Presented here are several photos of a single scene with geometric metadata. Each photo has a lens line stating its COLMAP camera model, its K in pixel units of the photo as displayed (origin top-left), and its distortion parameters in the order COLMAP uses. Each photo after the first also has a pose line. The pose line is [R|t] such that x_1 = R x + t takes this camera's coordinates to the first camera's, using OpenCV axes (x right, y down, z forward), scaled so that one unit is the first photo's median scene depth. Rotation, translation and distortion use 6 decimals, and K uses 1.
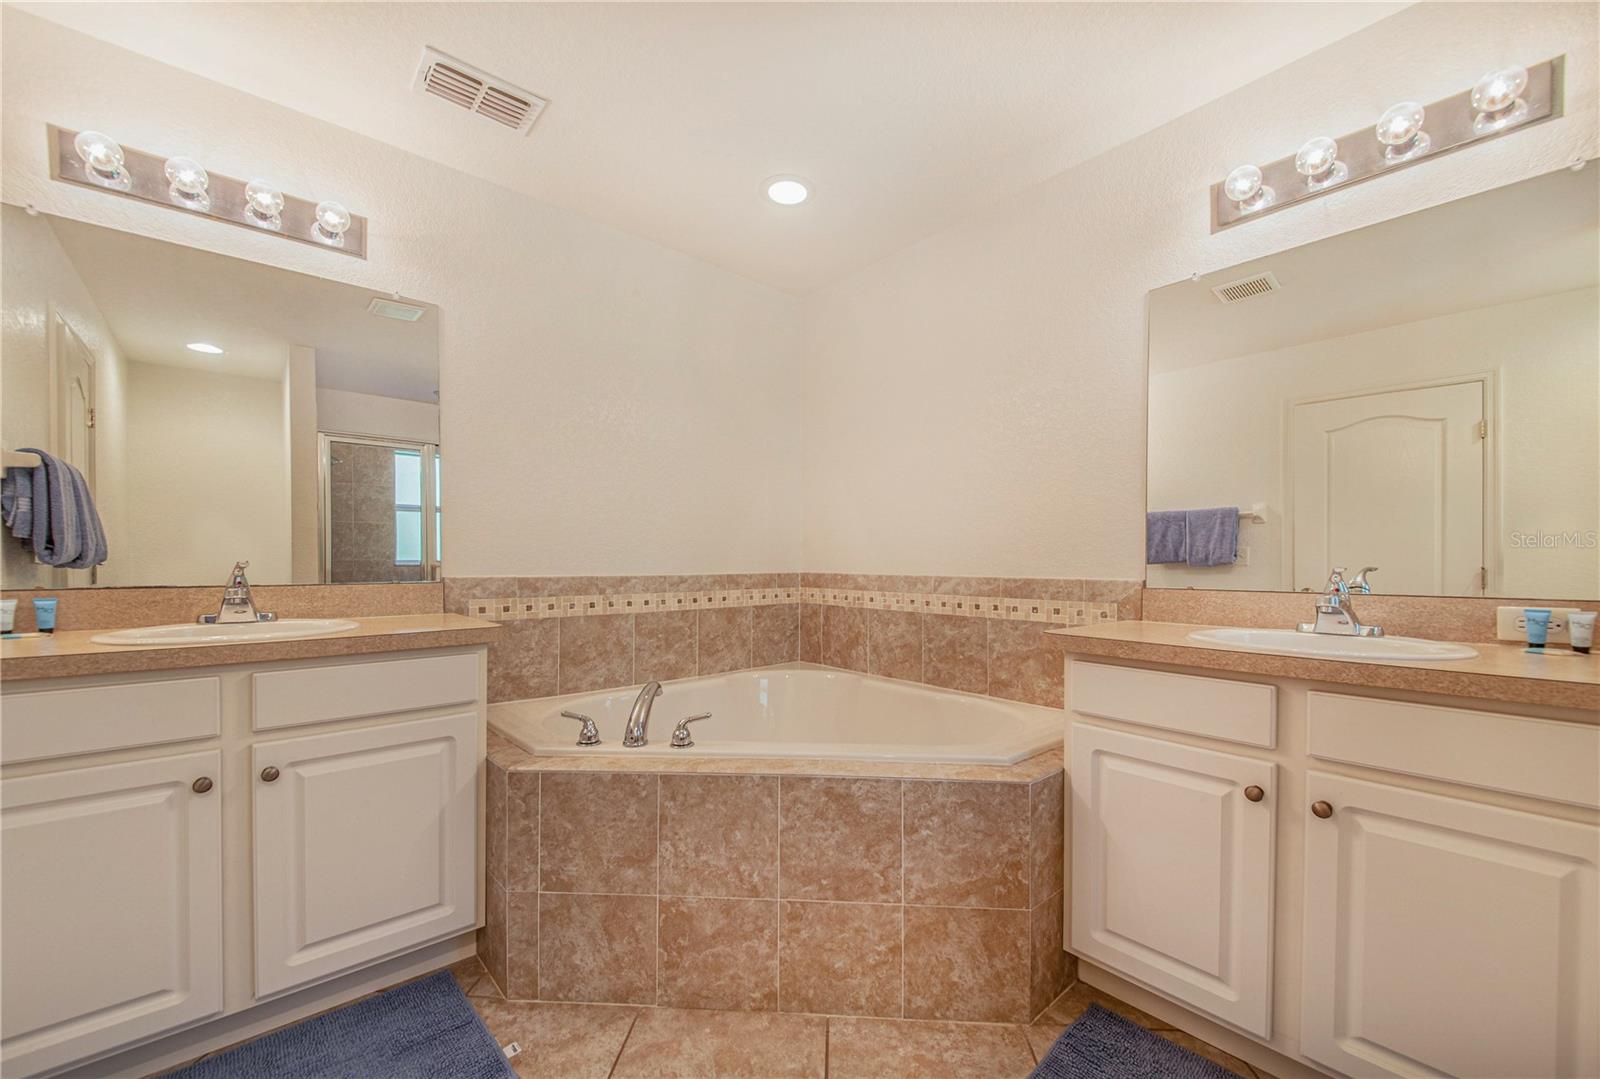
lens RADIAL K [[641.8, 0, 722.7], [0, 641.8, 555.8], [0, 0, 1]] dist [0.009320, -0.008629]
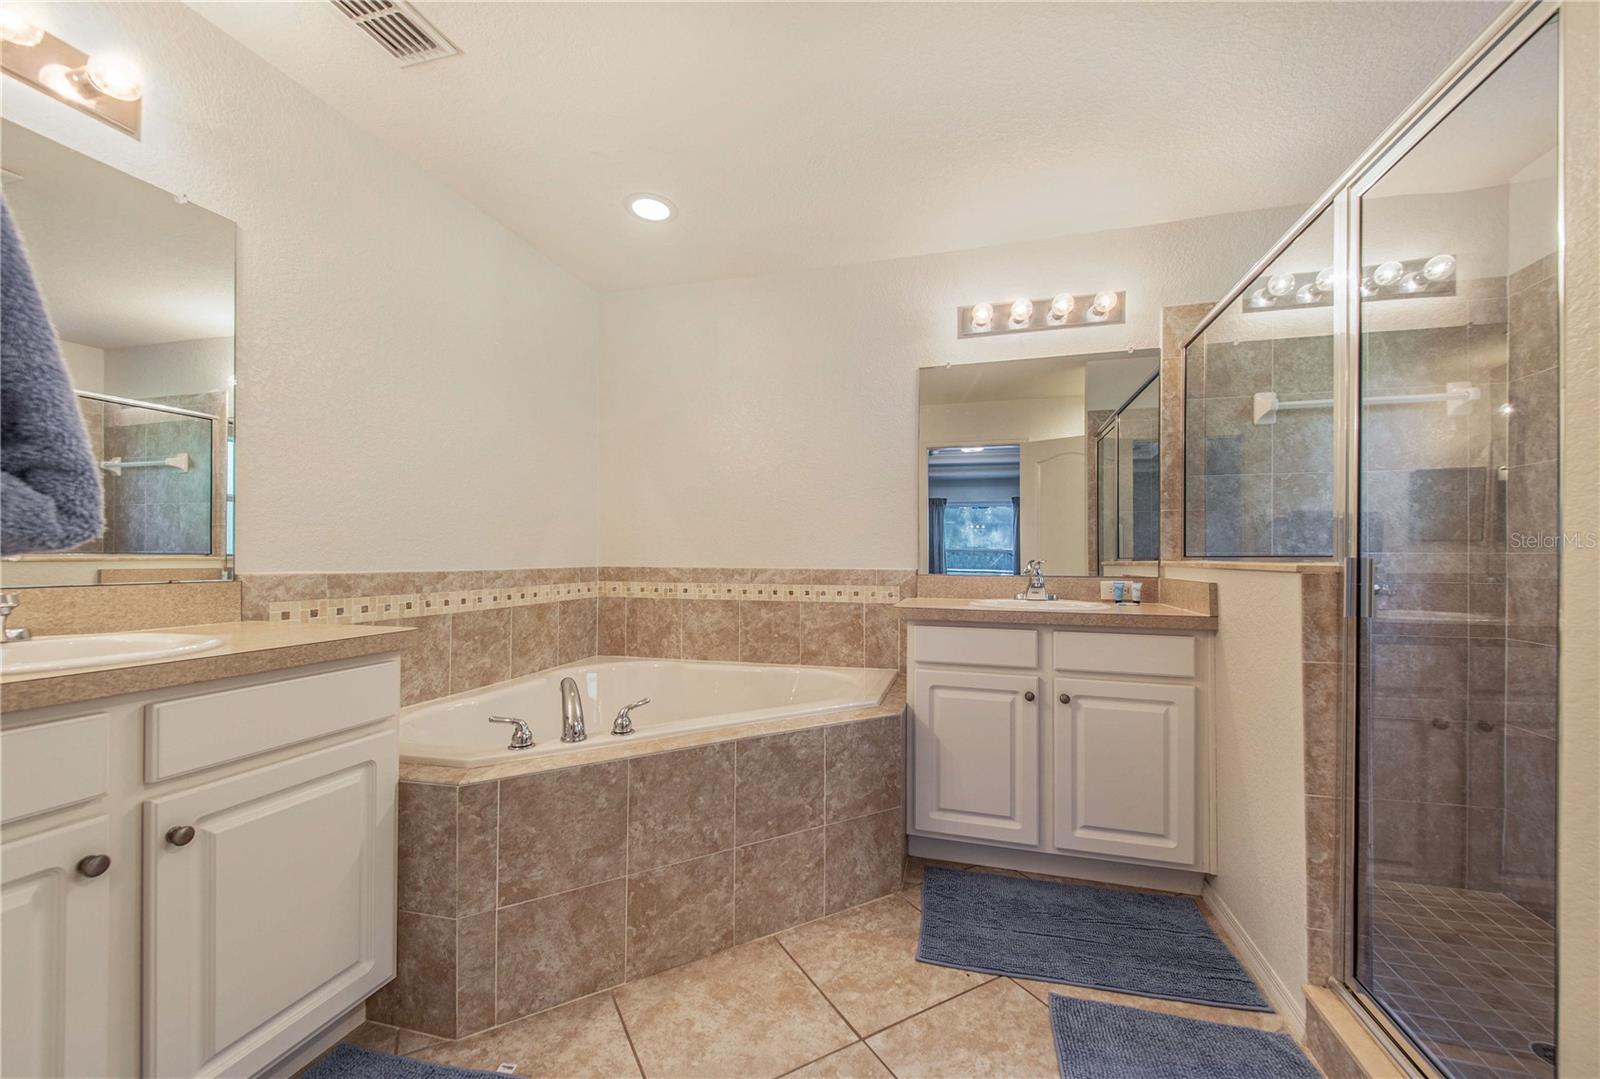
lens RADIAL K [[641.8, 0, 803.8], [0, 641.8, 539.6], [0, 0, 1]] dist [0.009320, -0.008629]
pose [[0.823885, 0.016269, 0.566523, -0.463047], [-0.006578, 0.999795, -0.019144, 0.002433], [-0.566719, 0.012046, 0.823823, -0.027018]]
